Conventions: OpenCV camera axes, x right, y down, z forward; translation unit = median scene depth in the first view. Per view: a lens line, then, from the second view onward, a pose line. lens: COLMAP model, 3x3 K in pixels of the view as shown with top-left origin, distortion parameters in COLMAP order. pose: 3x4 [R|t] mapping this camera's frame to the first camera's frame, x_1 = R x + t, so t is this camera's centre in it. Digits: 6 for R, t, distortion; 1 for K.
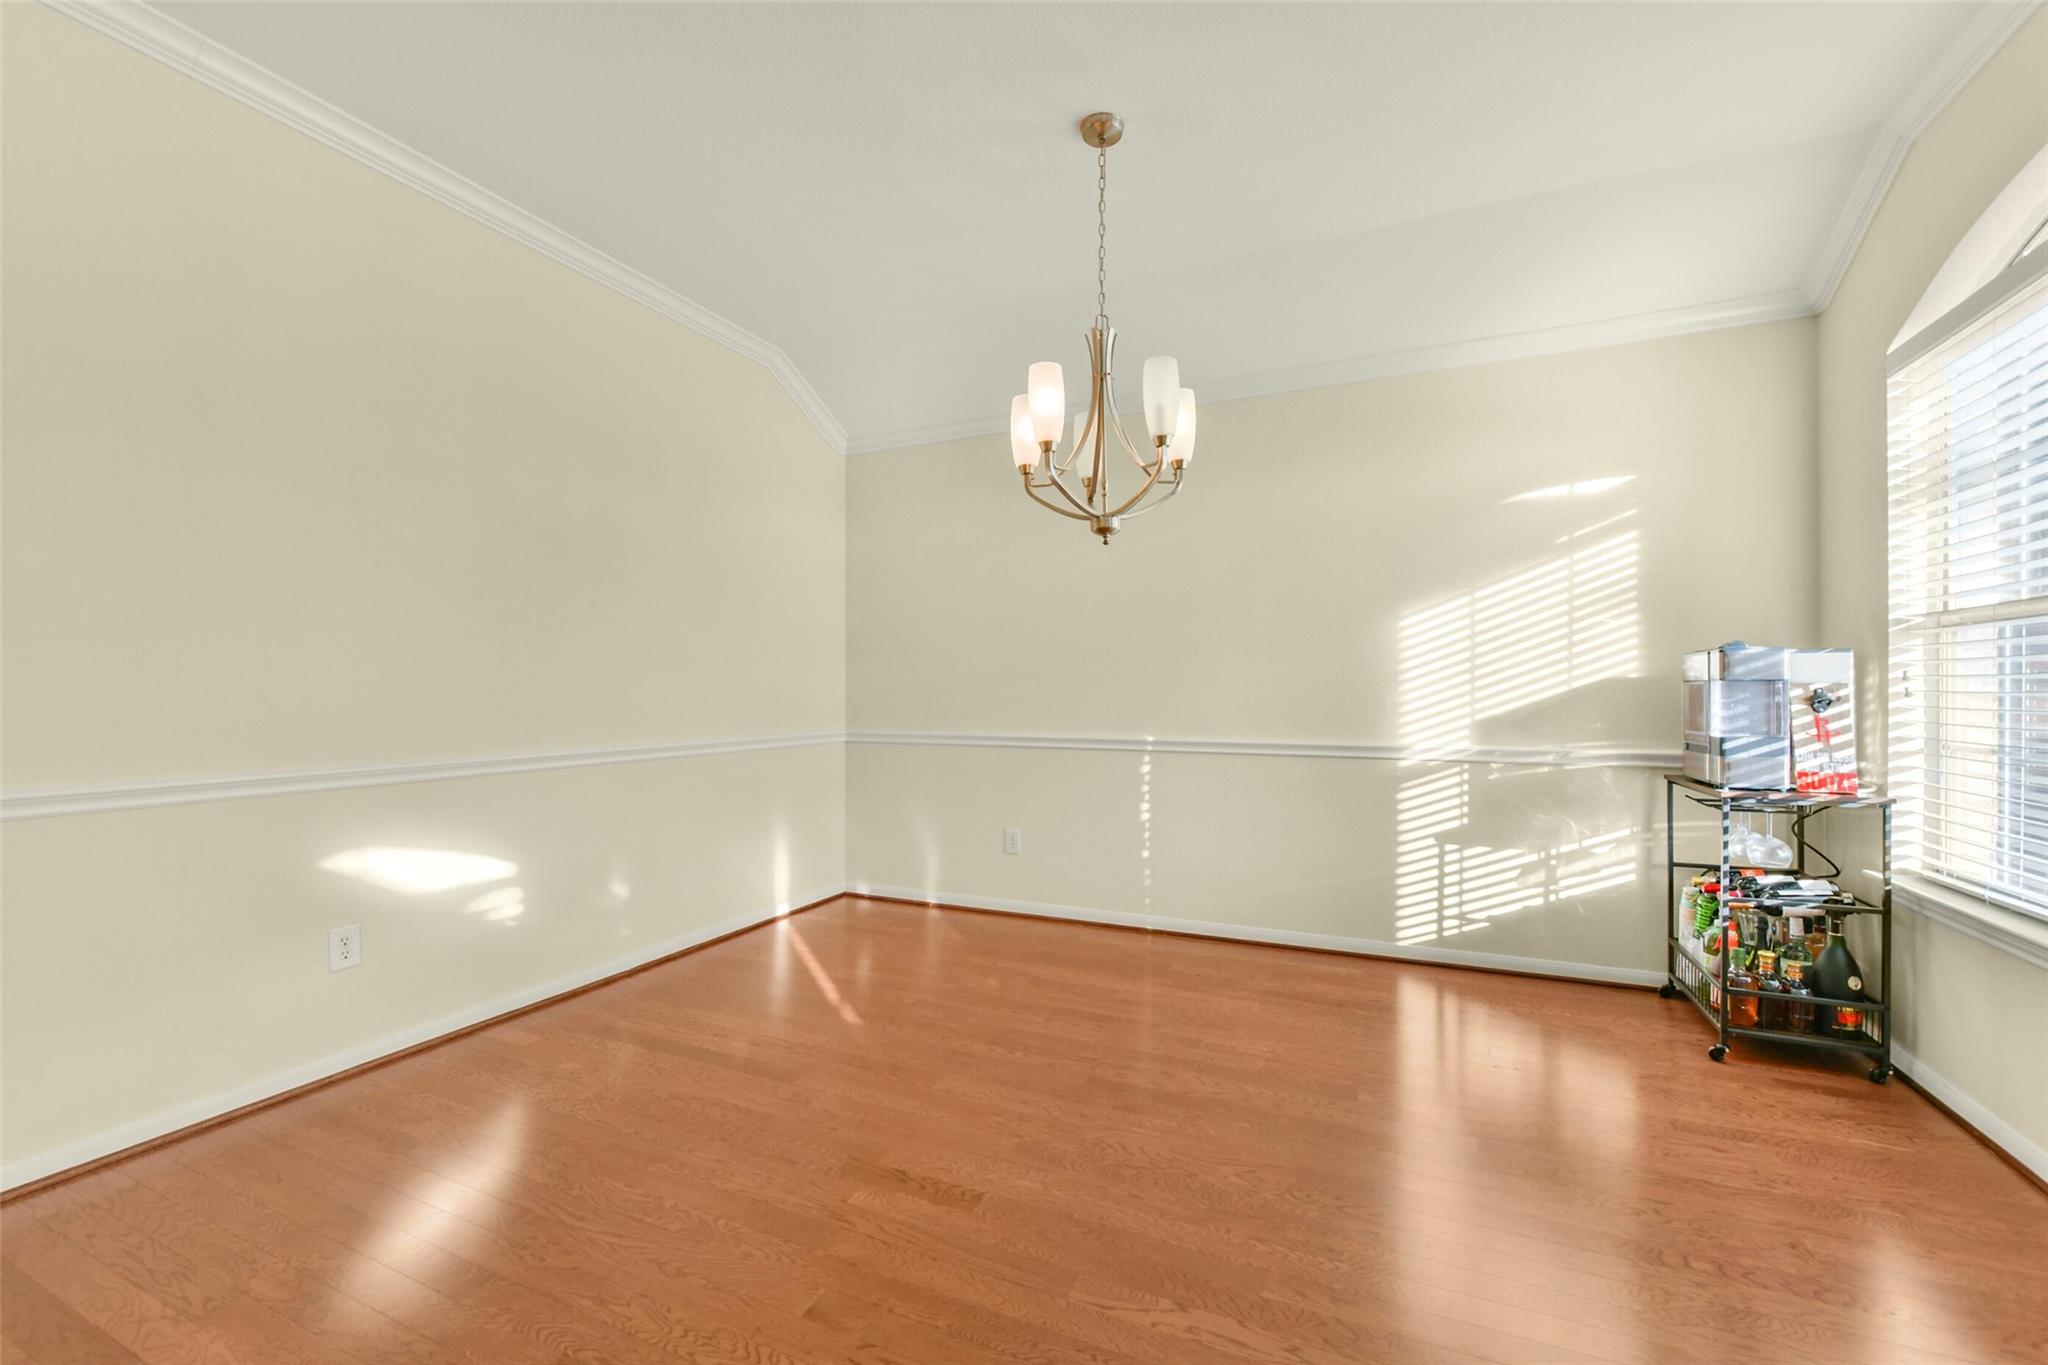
lens RADIAL K [[827.1, 0, 1022.8], [0, 827.1, 697.3], [0, 0, 1]] dist [-0.000872, -0.000090]
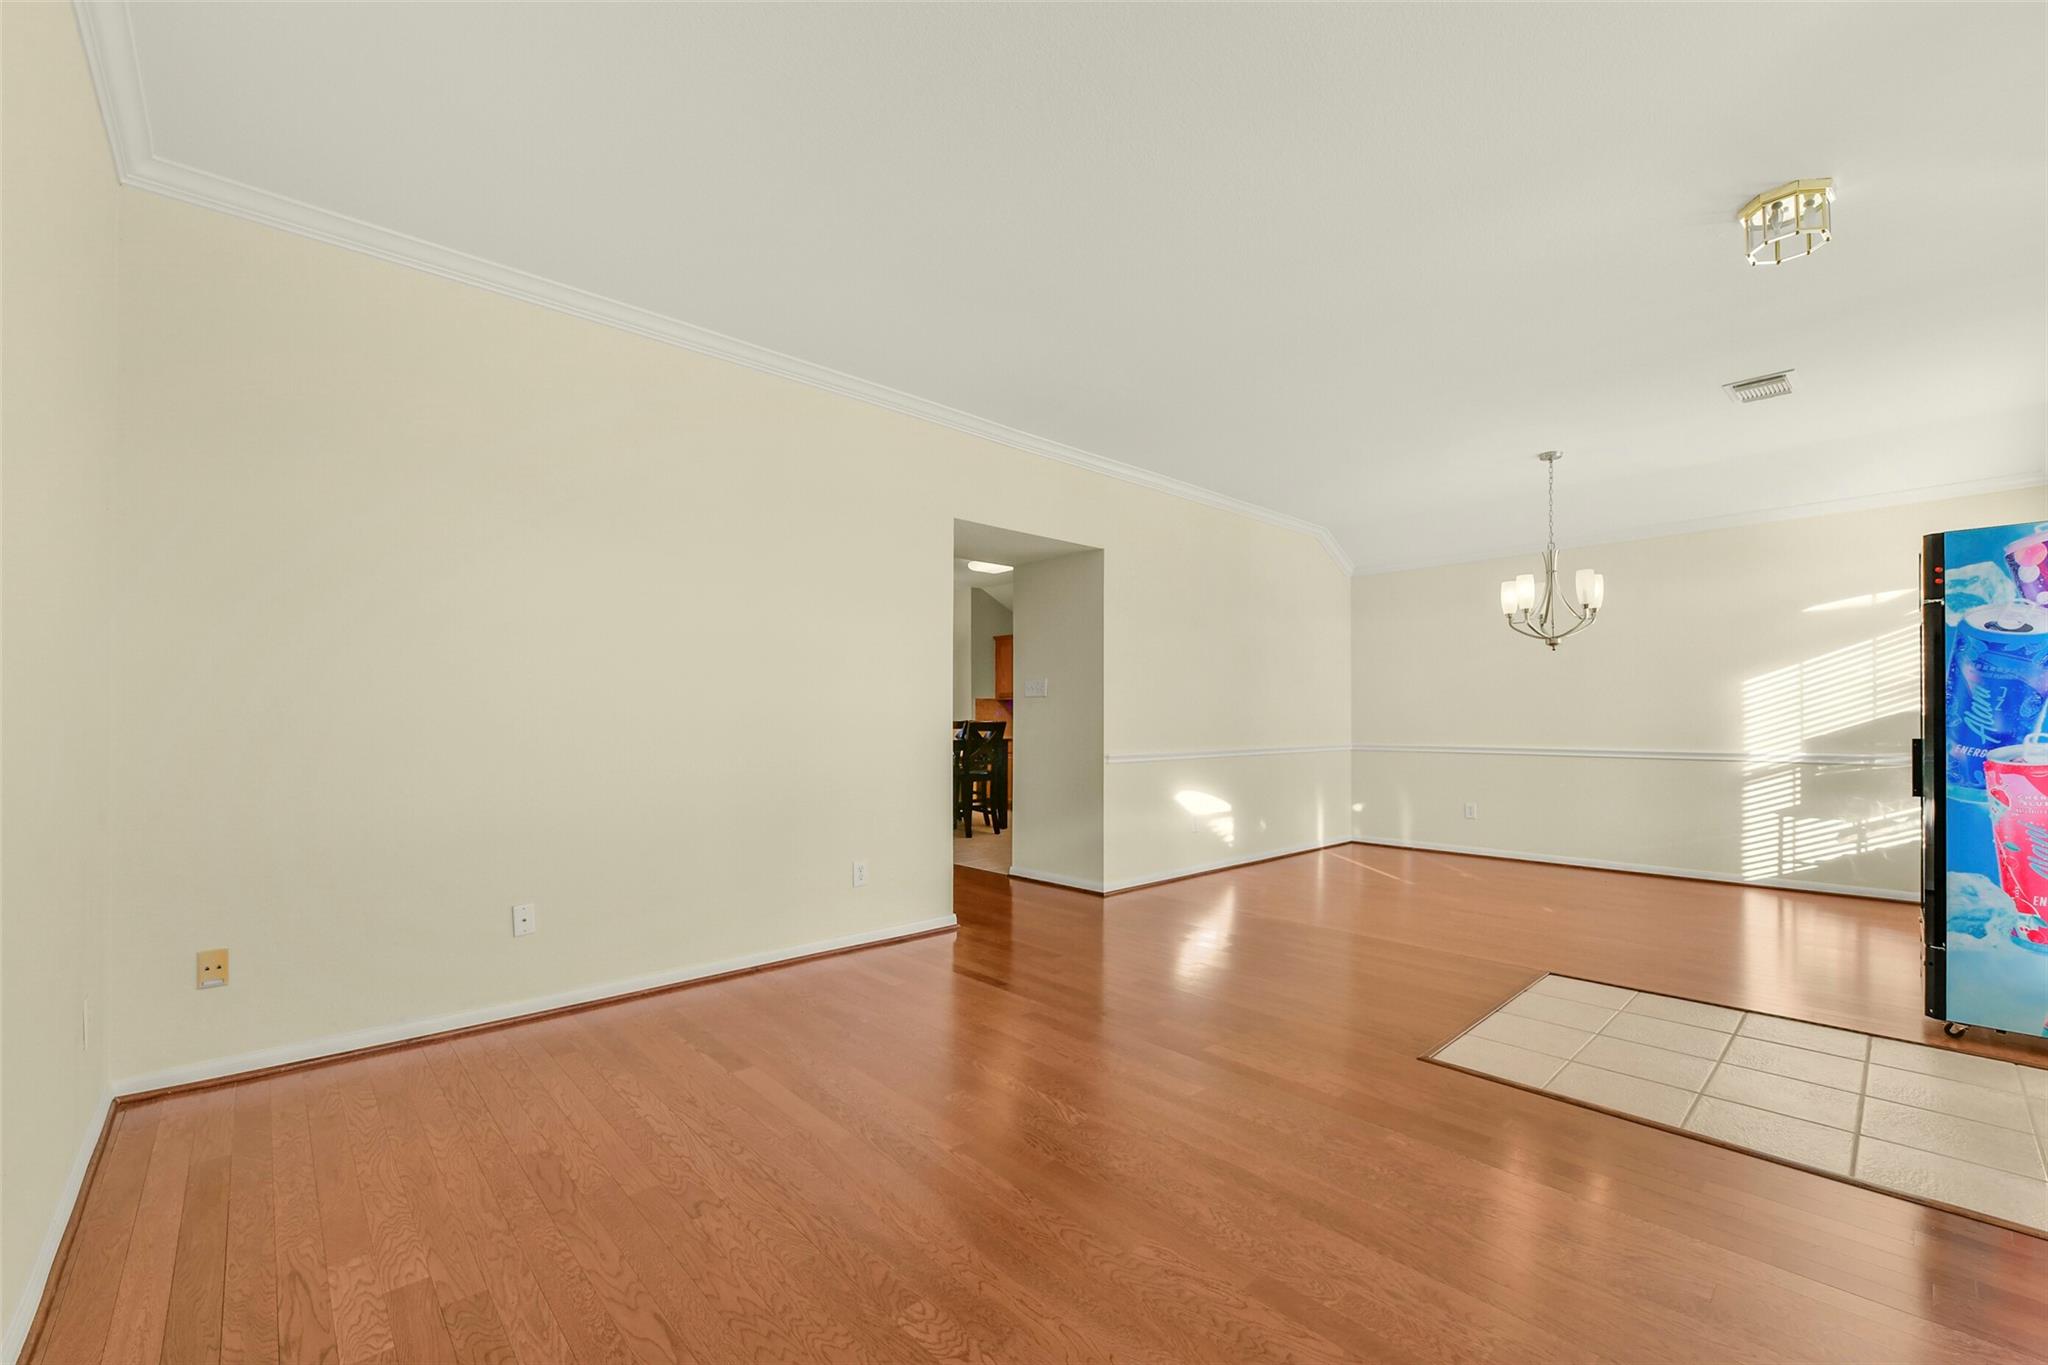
lens RADIAL K [[806.1, 0, 1070.2], [0, 806.1, 688.0], [0, 0, 1]] dist [-0.001230, 0.000016]
pose [[0.946630, -0.016463, -0.321903, -0.293675], [0.006651, 0.999480, -0.031560, -0.030022], [0.322255, 0.027735, 0.946247, -0.947527]]
